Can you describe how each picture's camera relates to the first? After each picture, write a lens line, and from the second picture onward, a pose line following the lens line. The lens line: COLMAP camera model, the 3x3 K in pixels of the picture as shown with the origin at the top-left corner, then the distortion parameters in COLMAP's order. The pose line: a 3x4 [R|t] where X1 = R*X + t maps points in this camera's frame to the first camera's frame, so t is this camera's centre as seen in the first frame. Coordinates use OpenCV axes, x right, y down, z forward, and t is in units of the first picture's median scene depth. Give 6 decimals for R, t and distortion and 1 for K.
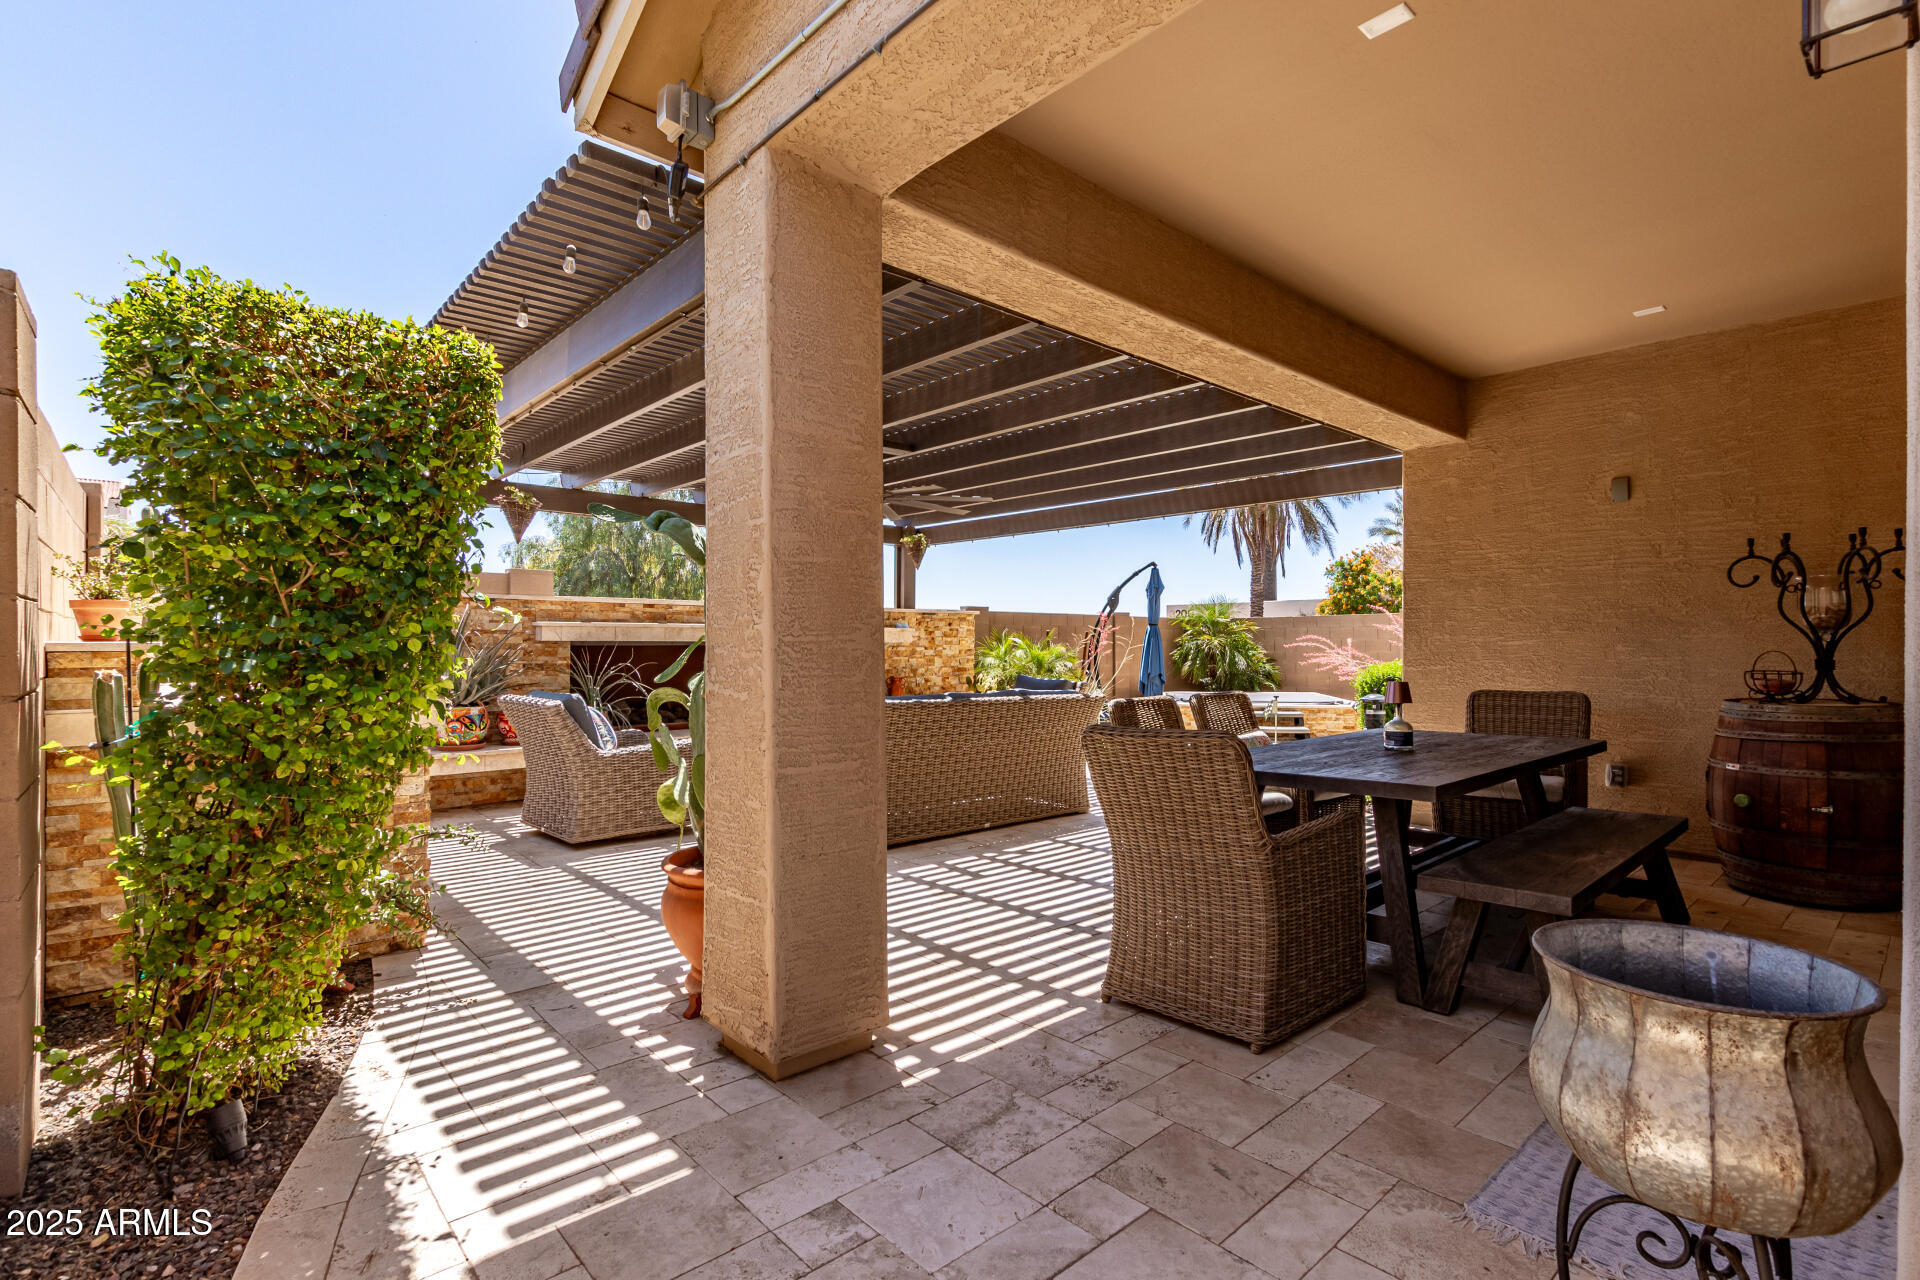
lens RADIAL K [[889.9, 0, 968.0], [0, 889.9, 642.7], [0, 0, 1]] dist [0.021502, -0.008298]
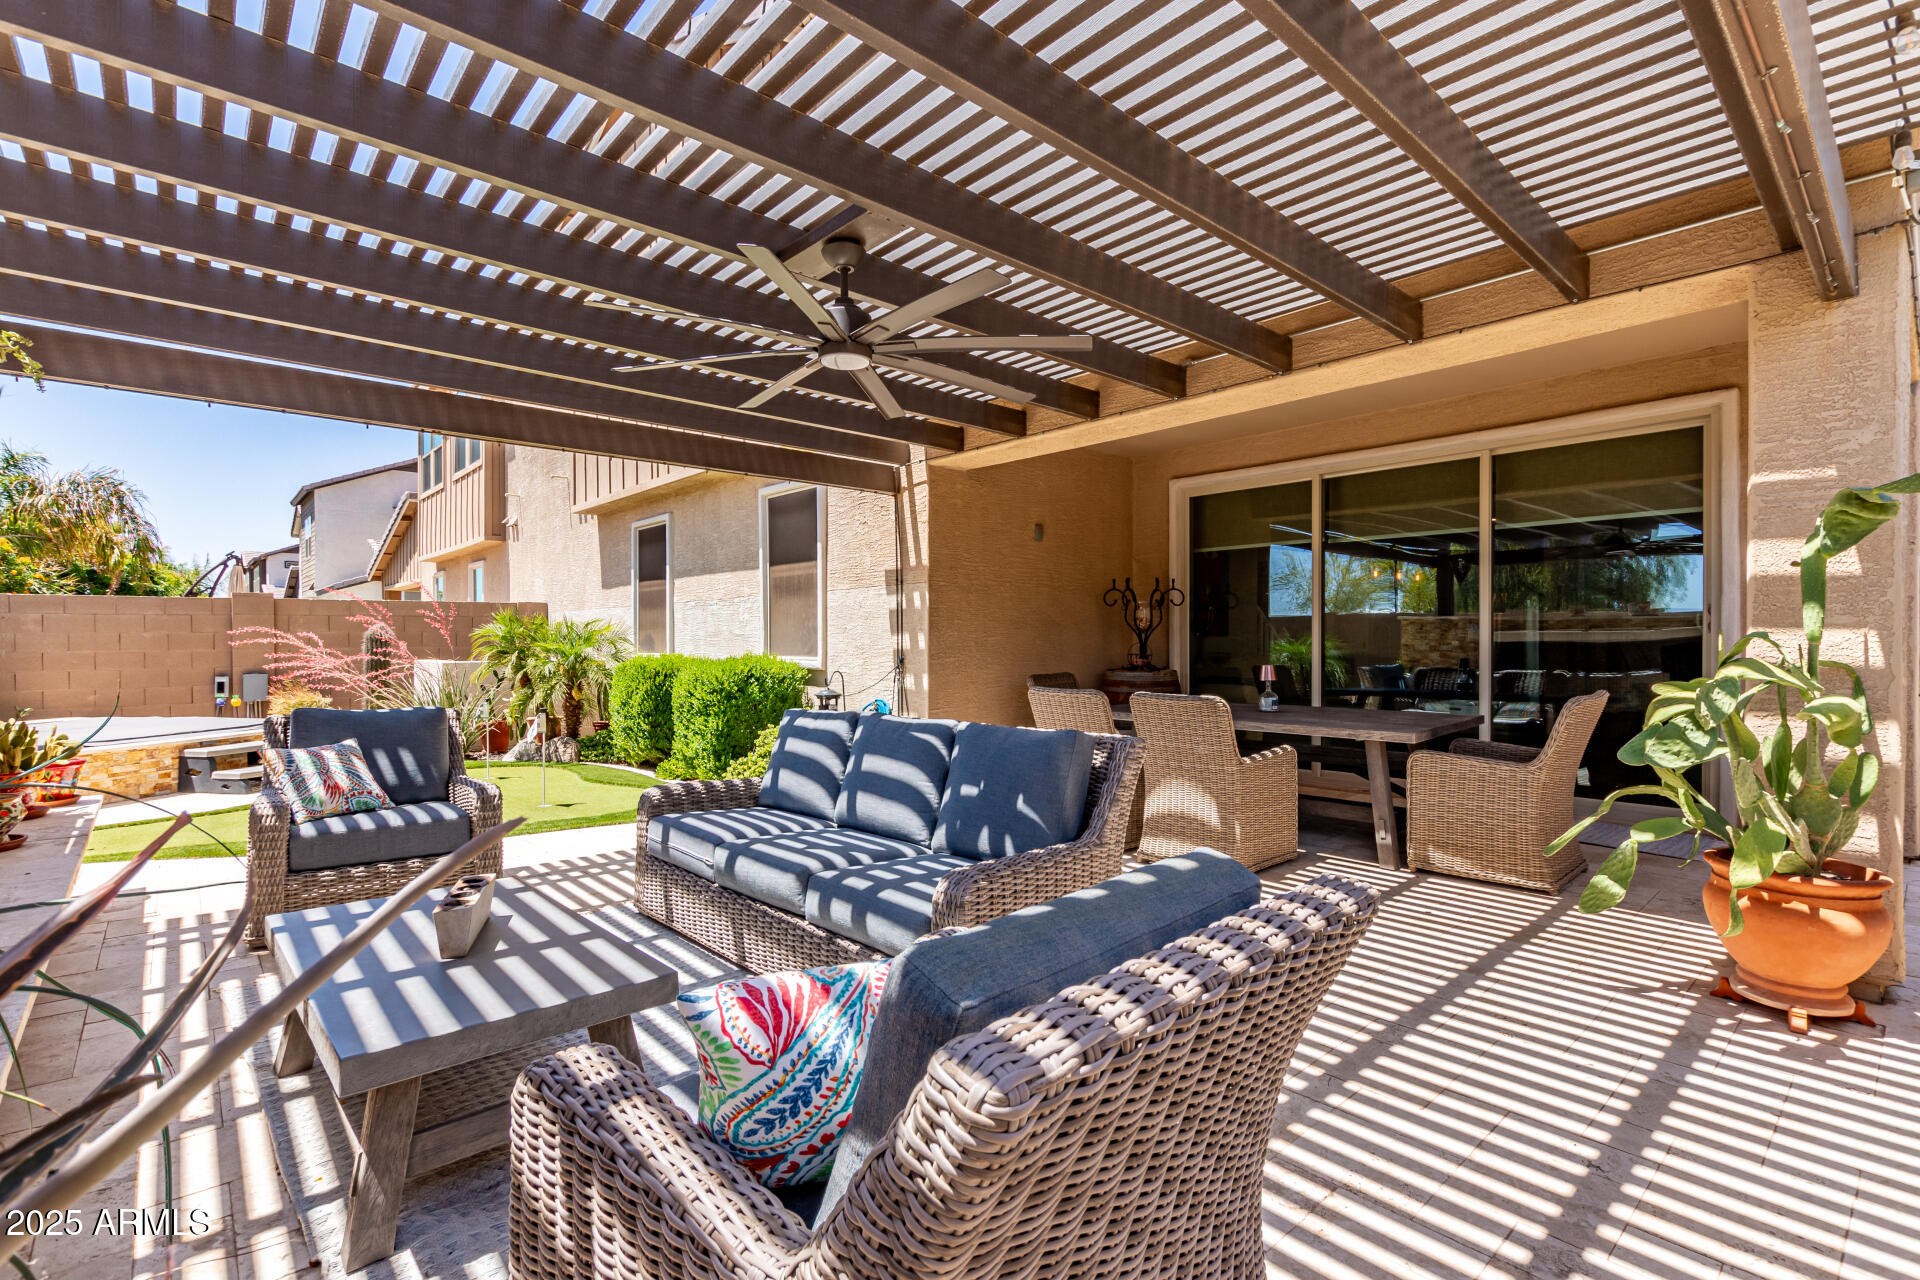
lens RADIAL K [[899.6, 0, 979.6], [0, 899.6, 640.6], [0, 0, 1]] dist [0.008117, -0.000842]
pose [[0.001285, -0.004938, 0.999987, -0.552867], [0.000045, 0.999988, 0.004938, -0.003399], [-0.999999, 0.000038, 0.001285, 0.839119]]
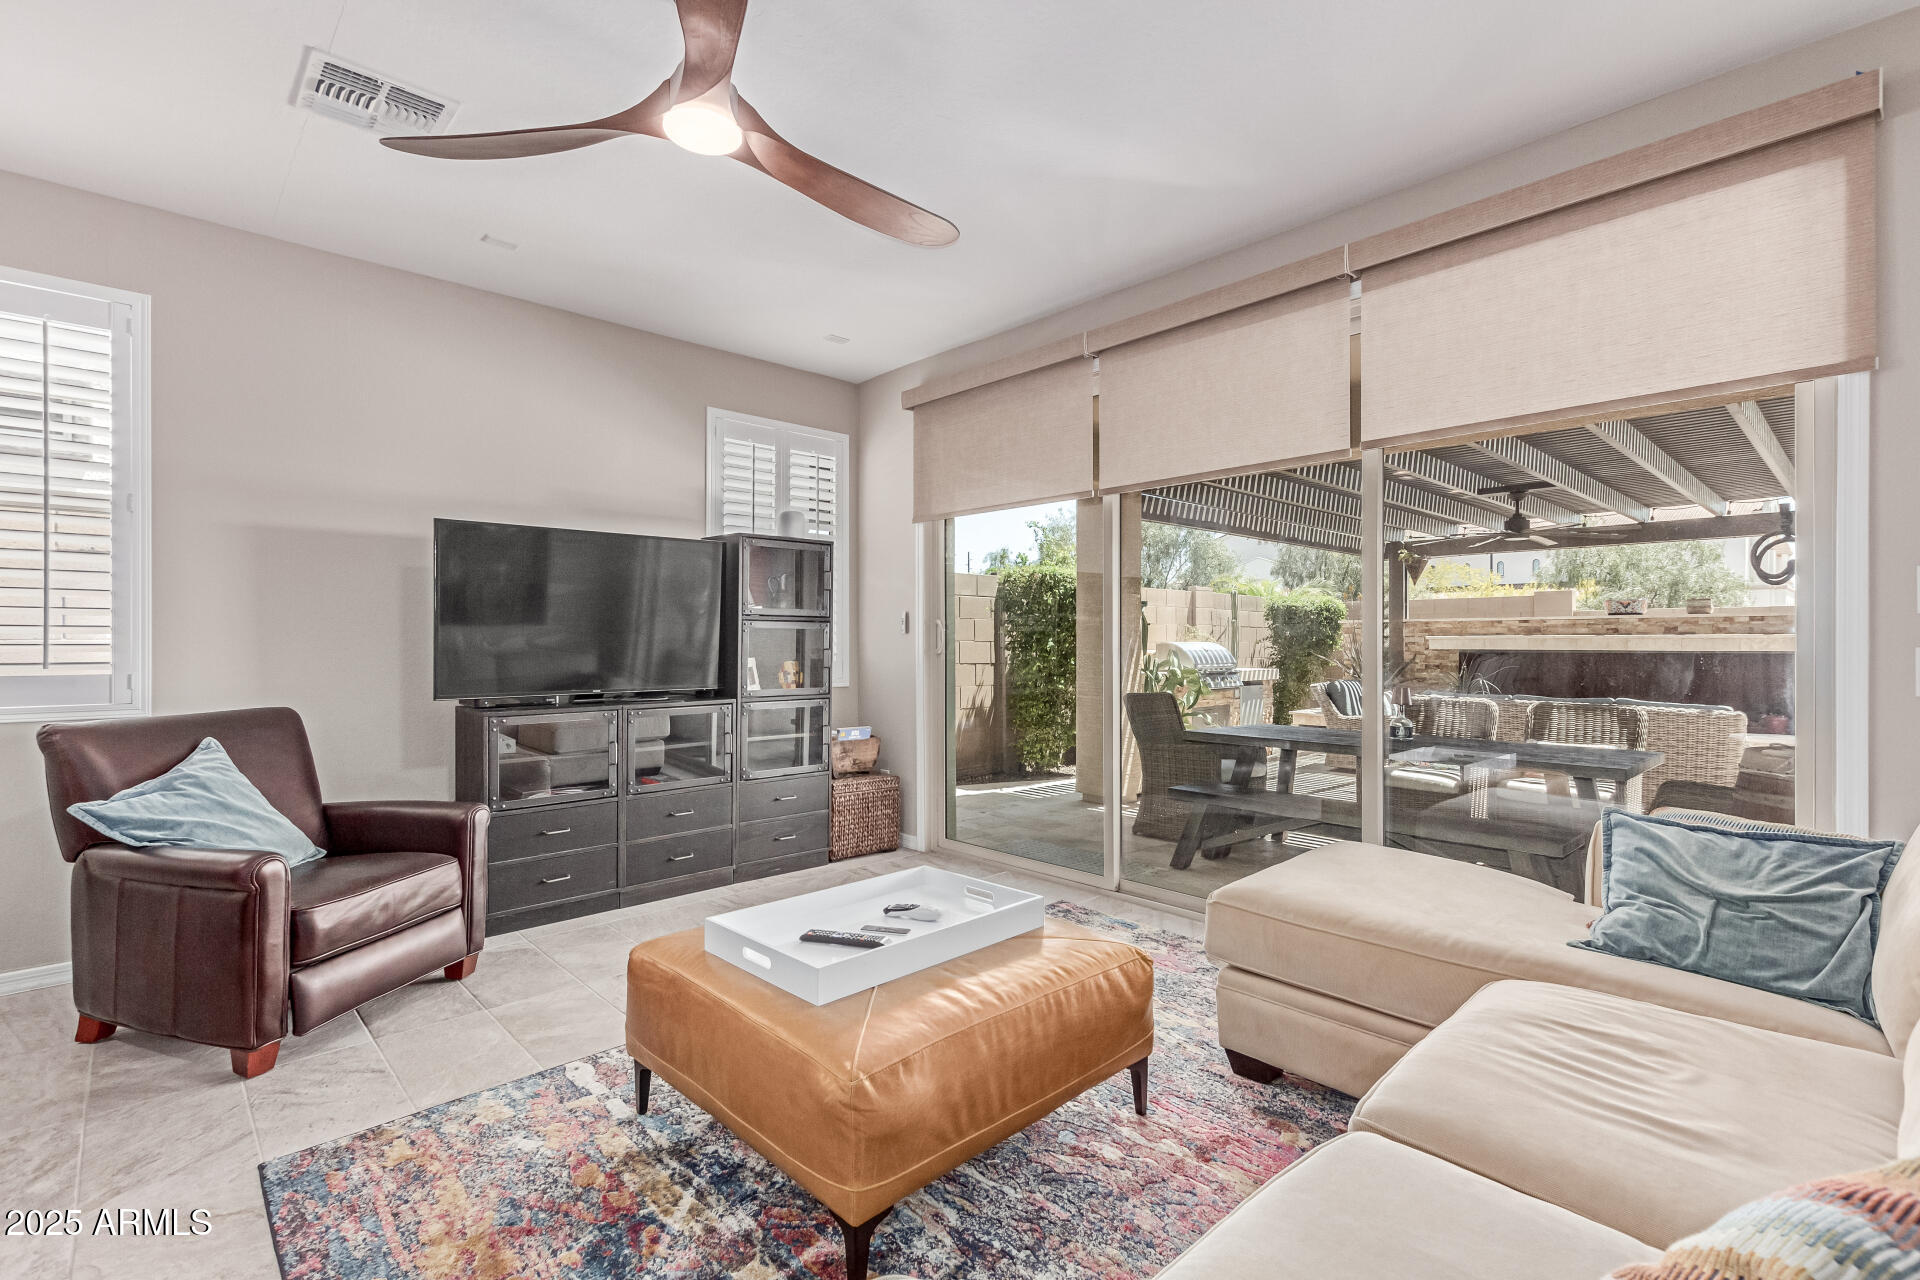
lens RADIAL K [[875.7, 0, 963.4], [0, 875.7, 643.7], [0, 0, 1]] dist [0.007919, -0.003564]
pose [[0.025246, -0.001071, -0.999681, 0.970974], [0.001419, 0.999998, -0.001036, -0.011213], [0.999680, -0.001392, 0.025248, 0.200723]]
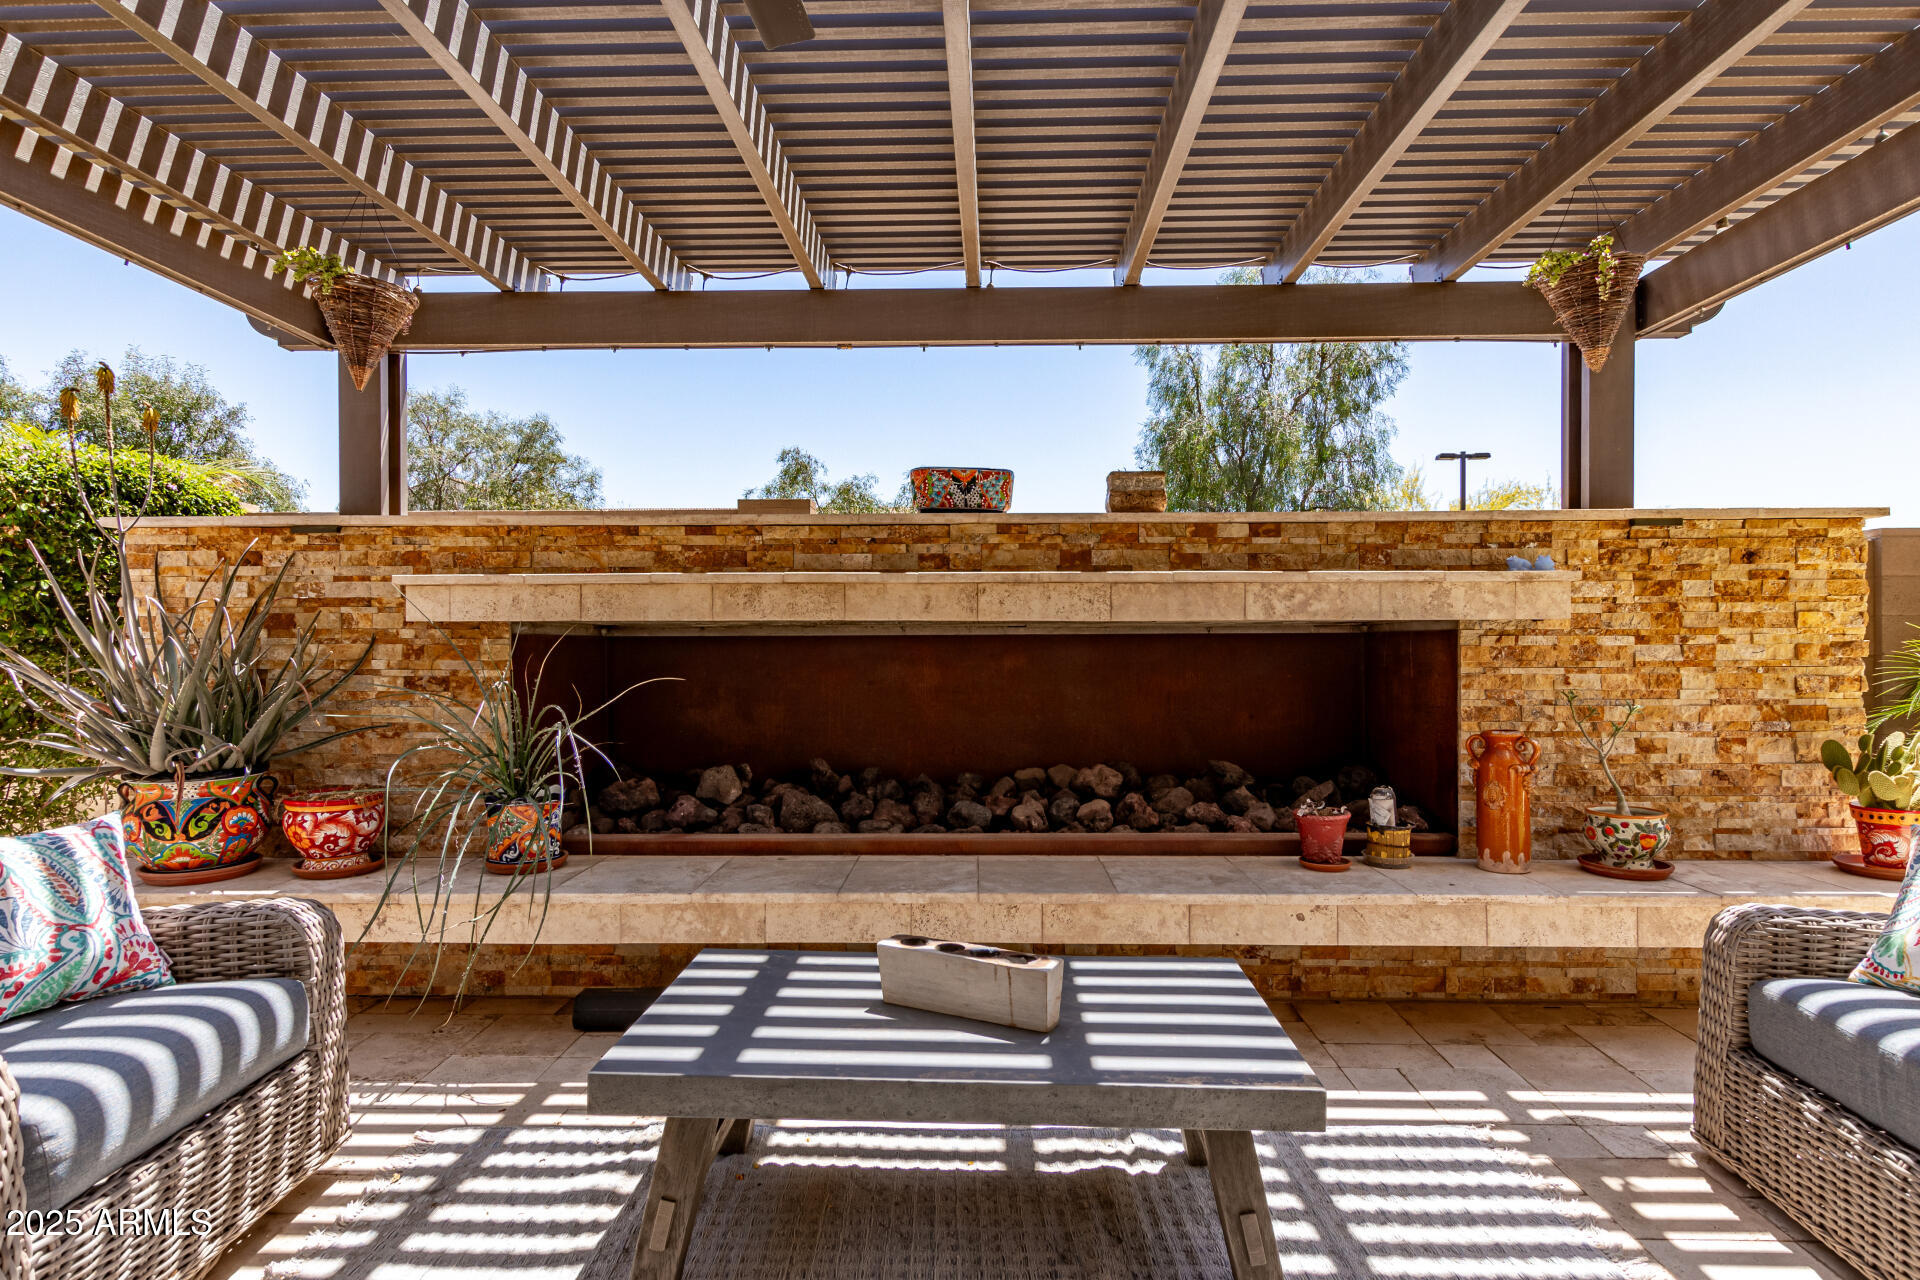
lens RADIAL K [[1010.7, 0, 971.1], [0, 1010.7, 645.1], [0, 0, 1]] dist [0.000971, 0.000797]
pose [[0.724906, -0.003593, -0.688839, 0.033142], [0.004813, 0.999988, -0.000151, 0.010315], [0.688831, -0.003206, 0.724915, 0.860666]]
